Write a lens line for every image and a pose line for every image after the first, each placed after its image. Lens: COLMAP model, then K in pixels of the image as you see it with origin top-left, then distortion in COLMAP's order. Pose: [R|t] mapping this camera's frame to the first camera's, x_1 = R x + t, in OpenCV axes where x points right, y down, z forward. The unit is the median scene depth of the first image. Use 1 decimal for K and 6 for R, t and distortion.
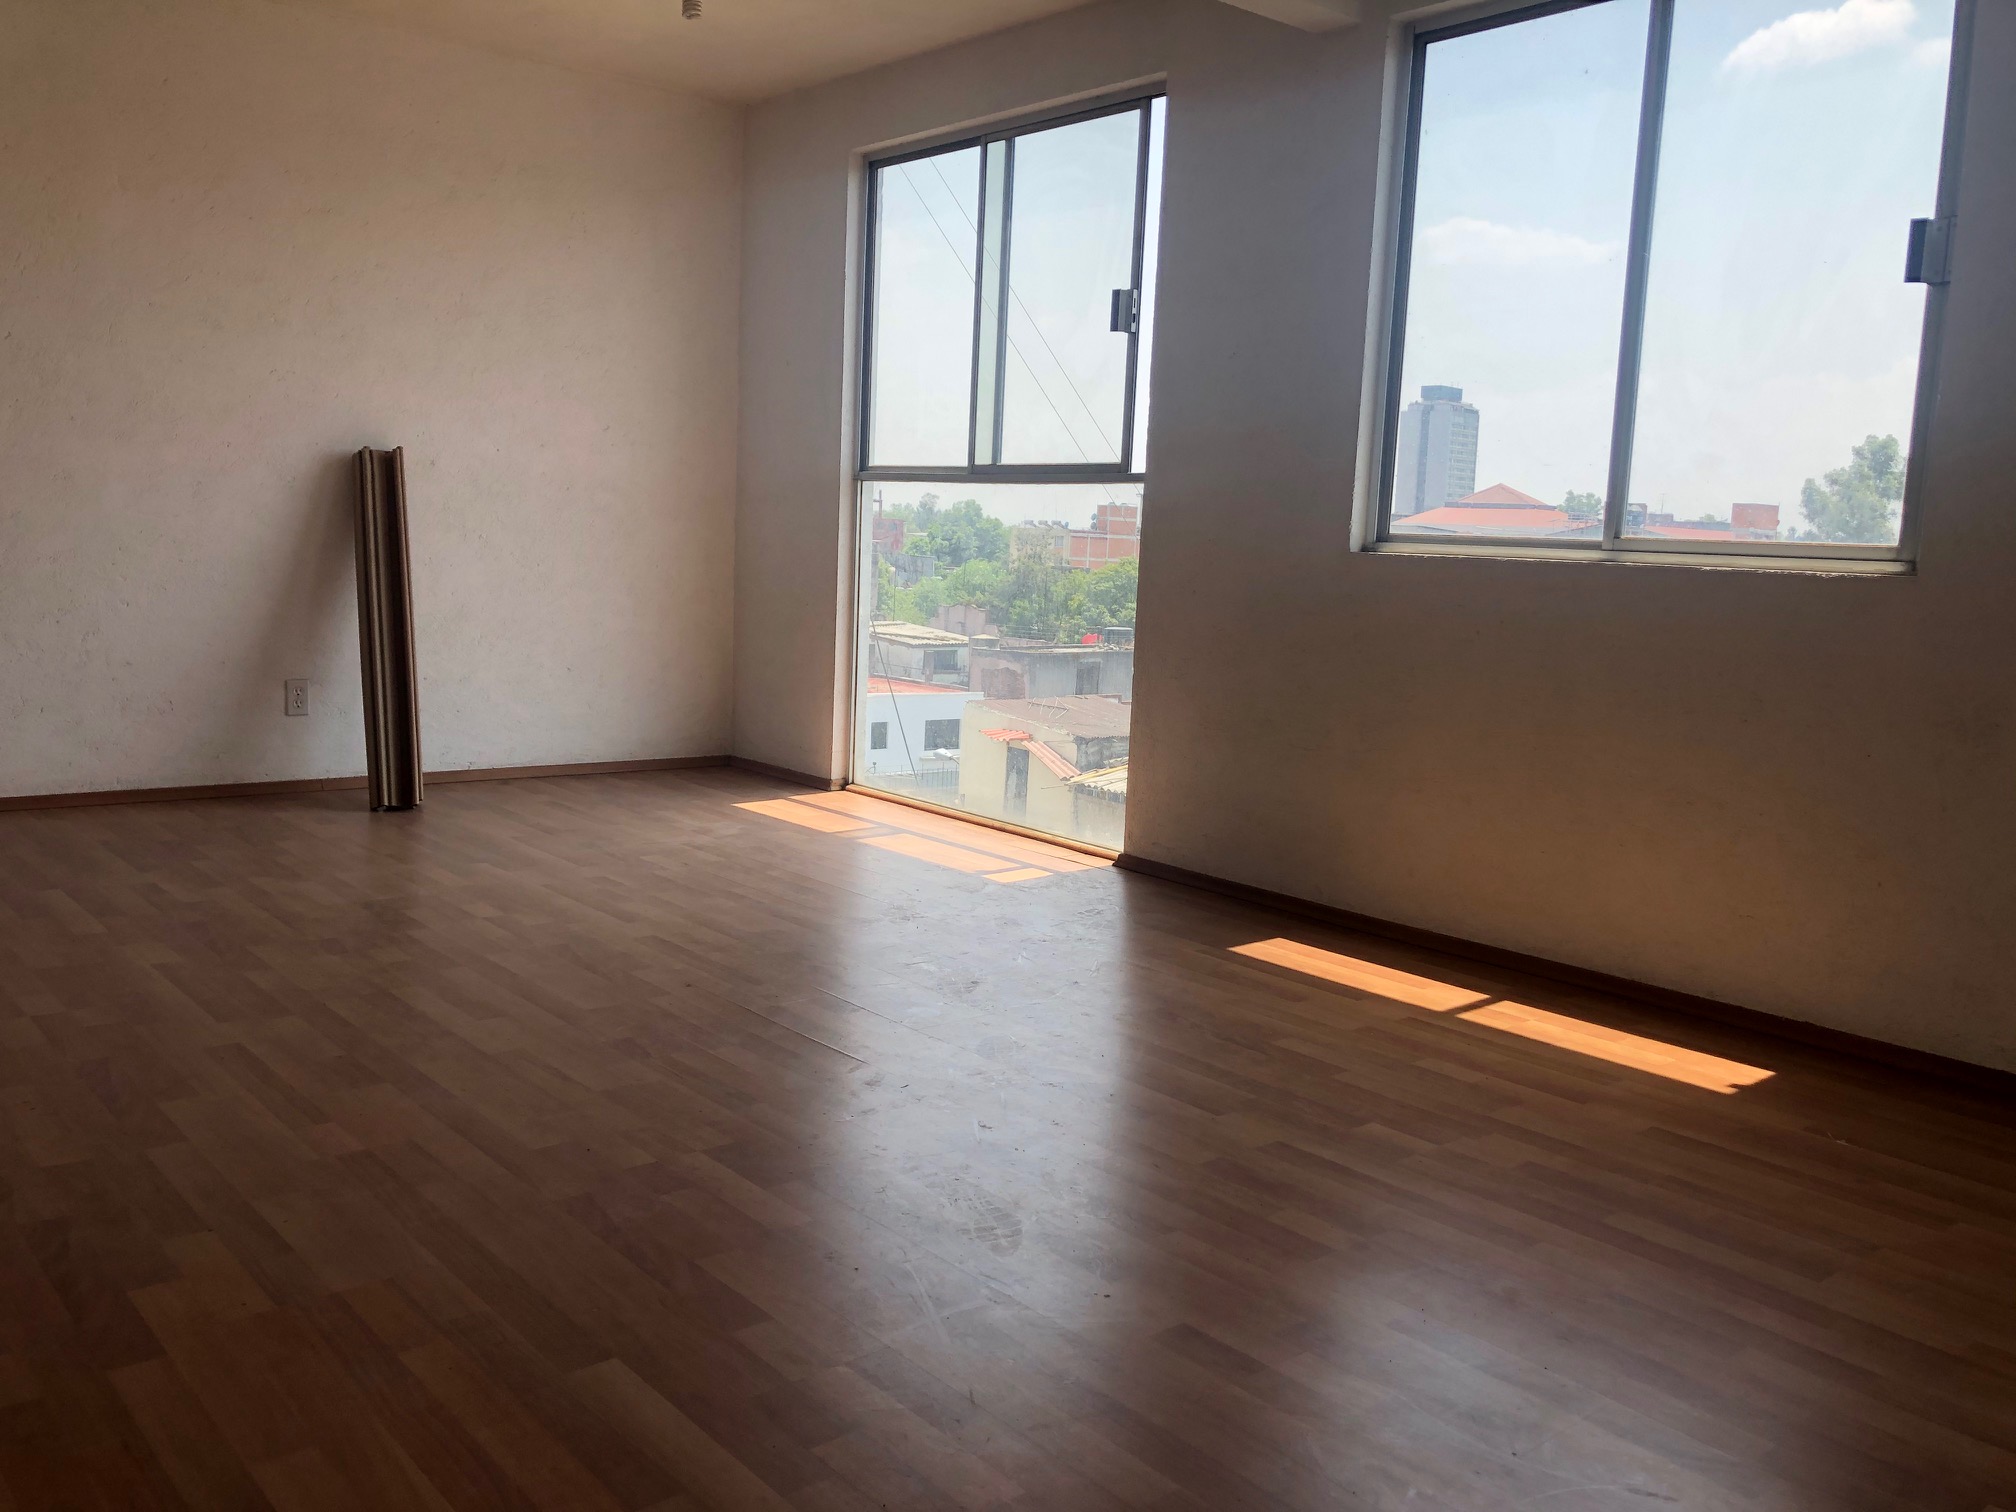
lens RADIAL K [[1652.5, 0, 1008.0], [0, 1652.5, 756.0], [0, 0, 1]] dist [0.004957, 0.006862]
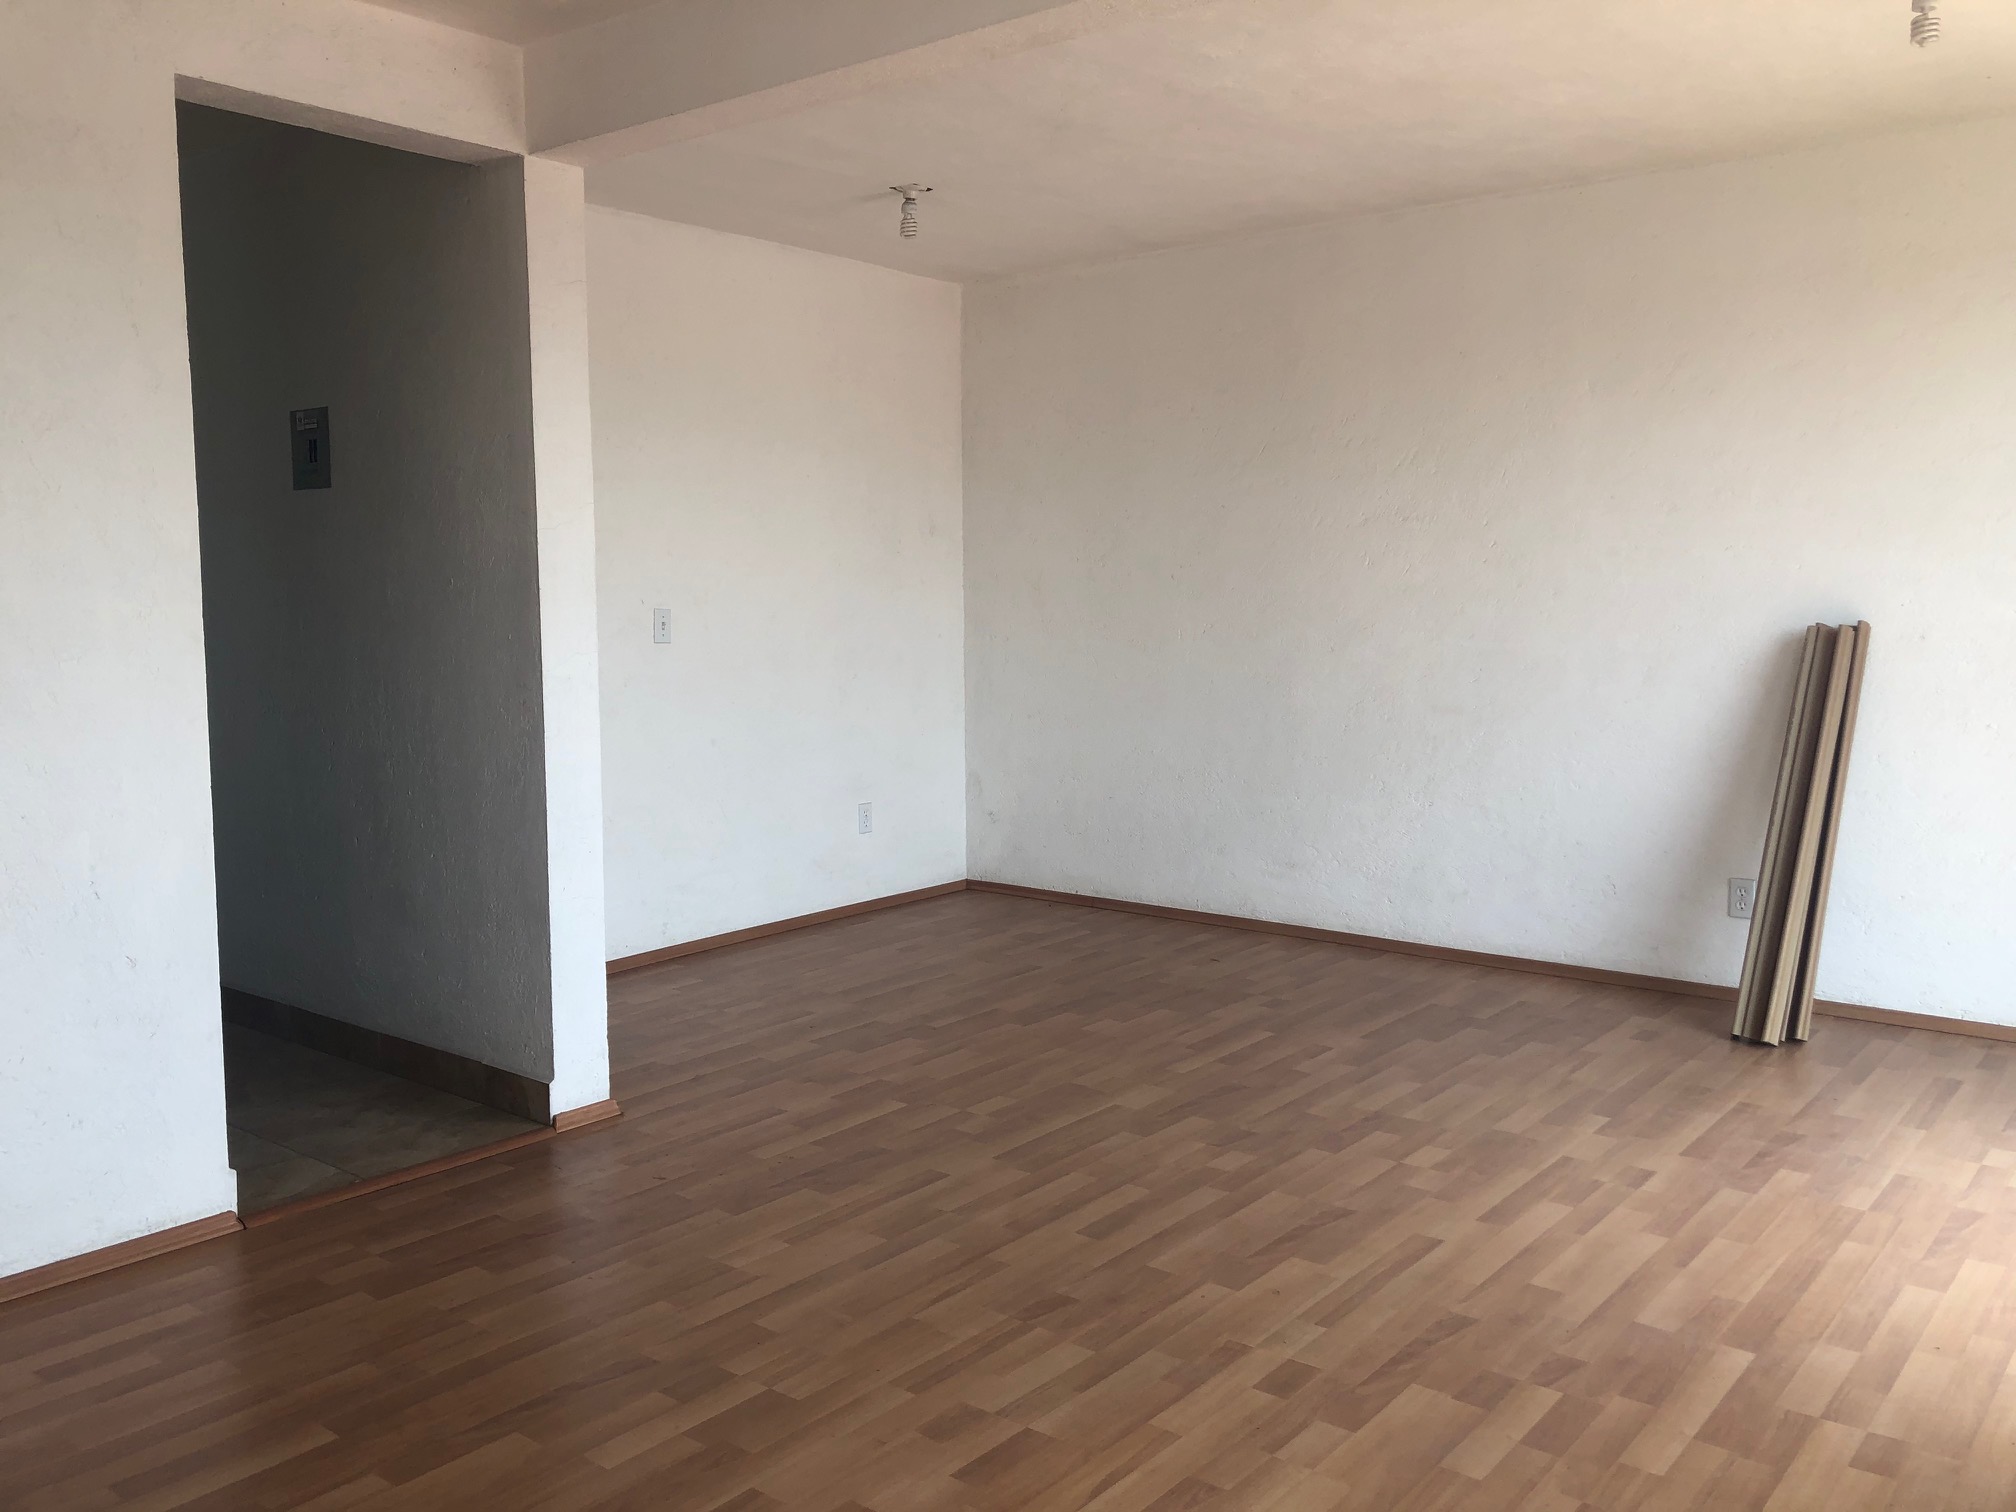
lens RADIAL K [[1652.5, 0, 1008.0], [0, 1652.5, 756.0], [0, 0, 1]] dist [0.004957, 0.006862]
pose [[0.186468, 0.051470, -0.981112, 0.483944], [-0.118200, 0.992548, 0.029605, -0.116026], [0.975325, 0.110447, 0.191162, 0.530886]]
